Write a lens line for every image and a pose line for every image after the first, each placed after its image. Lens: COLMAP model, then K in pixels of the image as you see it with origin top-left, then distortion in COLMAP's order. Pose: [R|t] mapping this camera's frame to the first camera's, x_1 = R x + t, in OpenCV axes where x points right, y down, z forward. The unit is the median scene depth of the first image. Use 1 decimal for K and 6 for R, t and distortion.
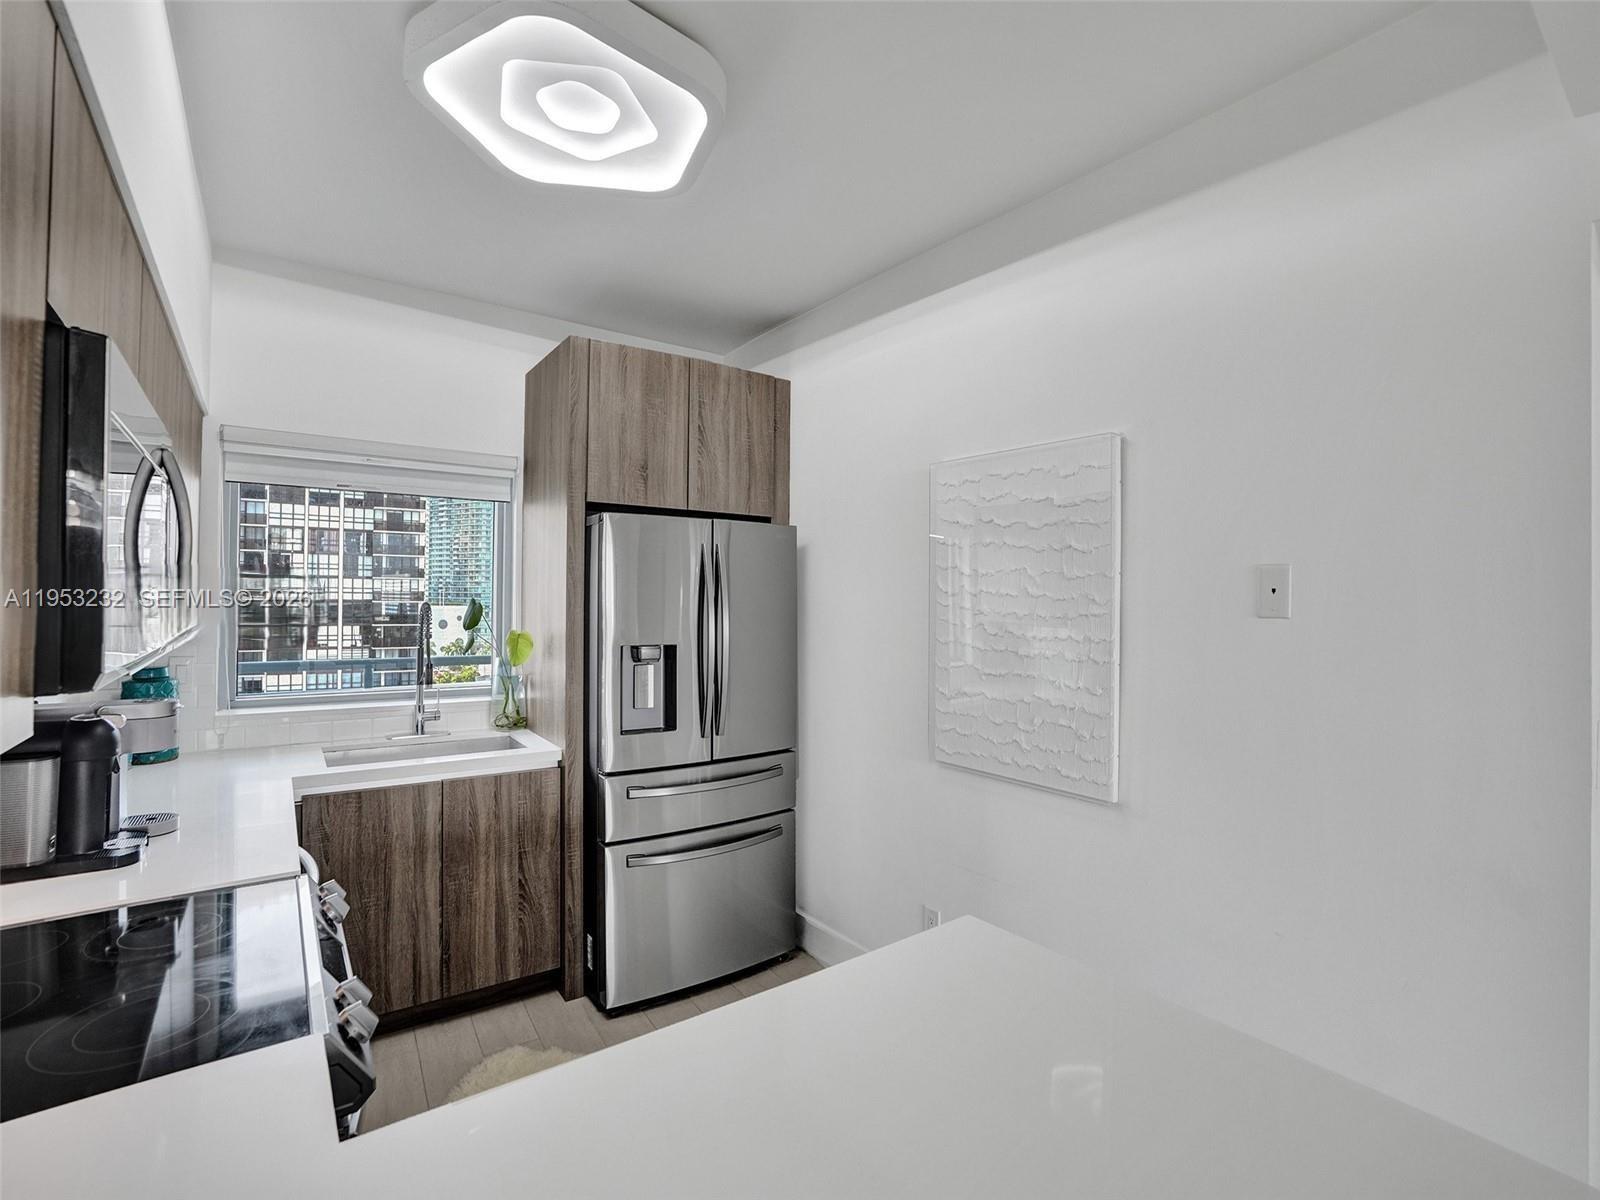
lens RADIAL K [[757.1, 0, 800.0], [0, 757.1, 600.0], [0, 0, 1]] dist [-0.020376, 0.000168]
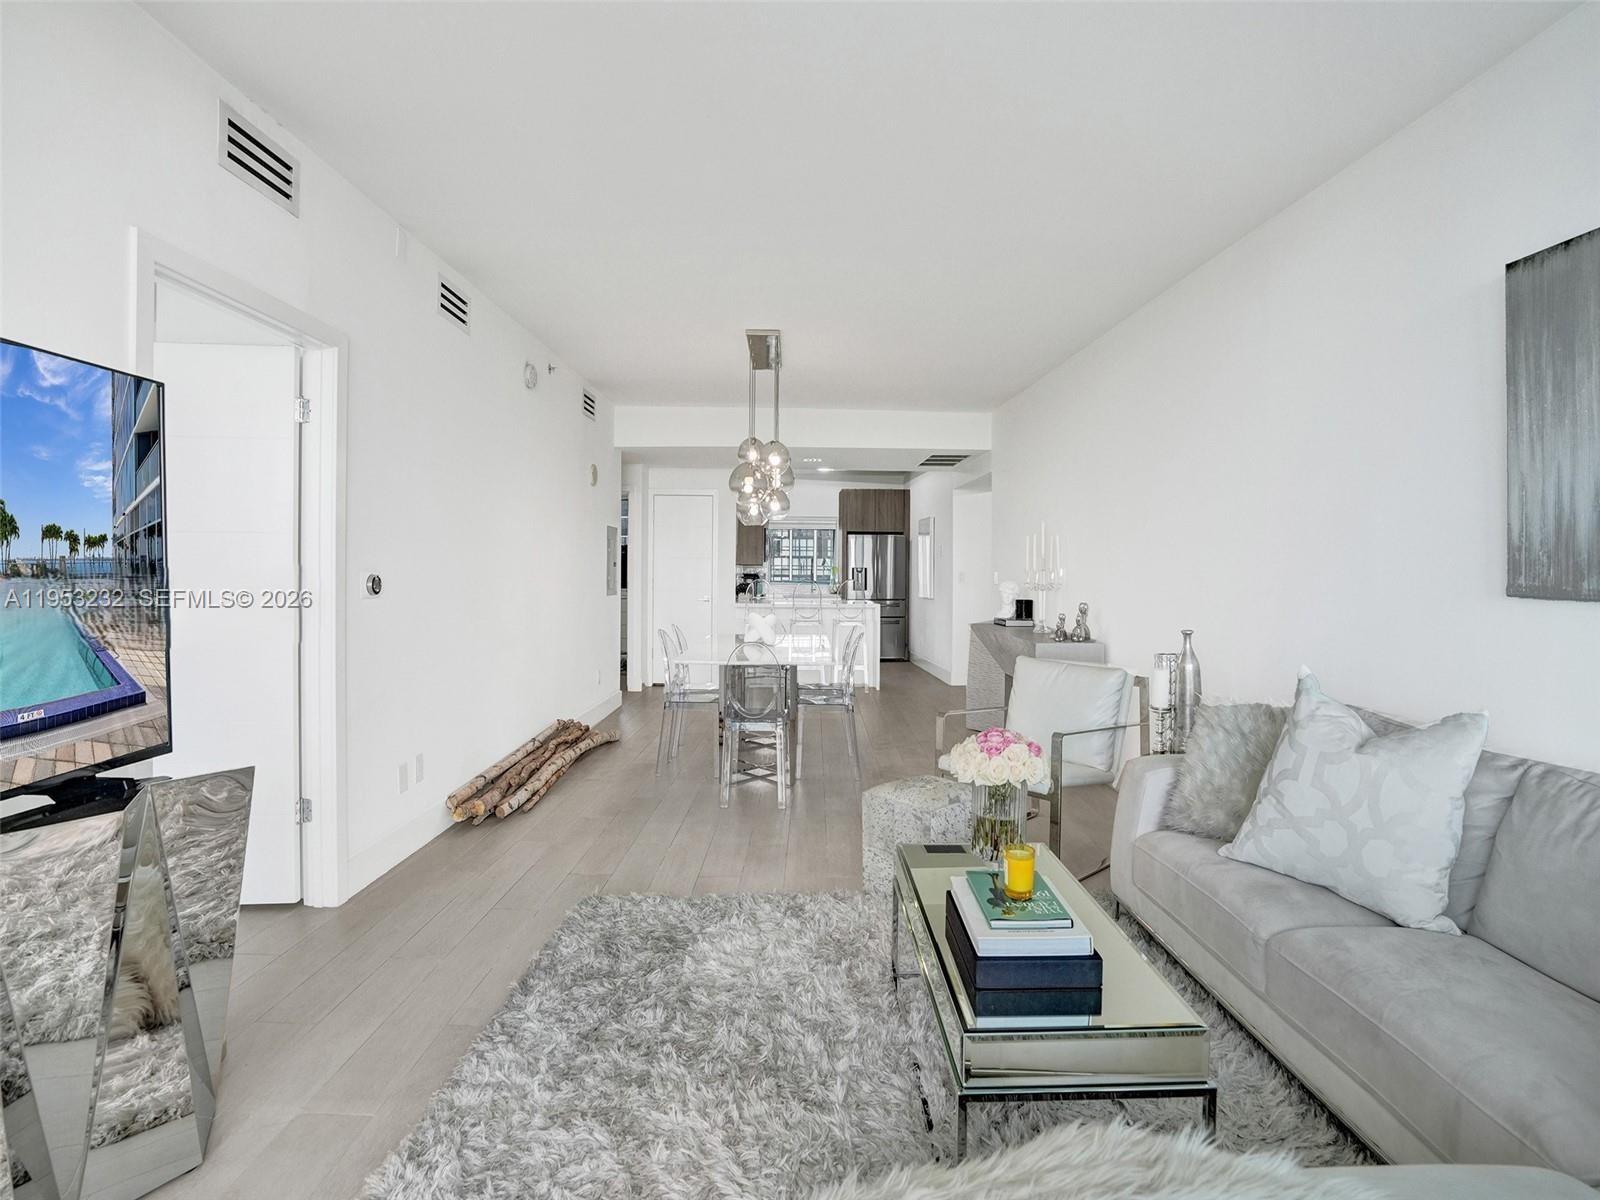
lens RADIAL K [[757.1, 0, 800.0], [0, 757.1, 600.0], [0, 0, 1]] dist [-0.020376, 0.000168]
pose [[0.841571, 0.022323, -0.539685, 1.415311], [-0.007356, 0.999527, 0.029873, 0.095408], [0.540097, -0.021171, 0.841337, -2.108784]]
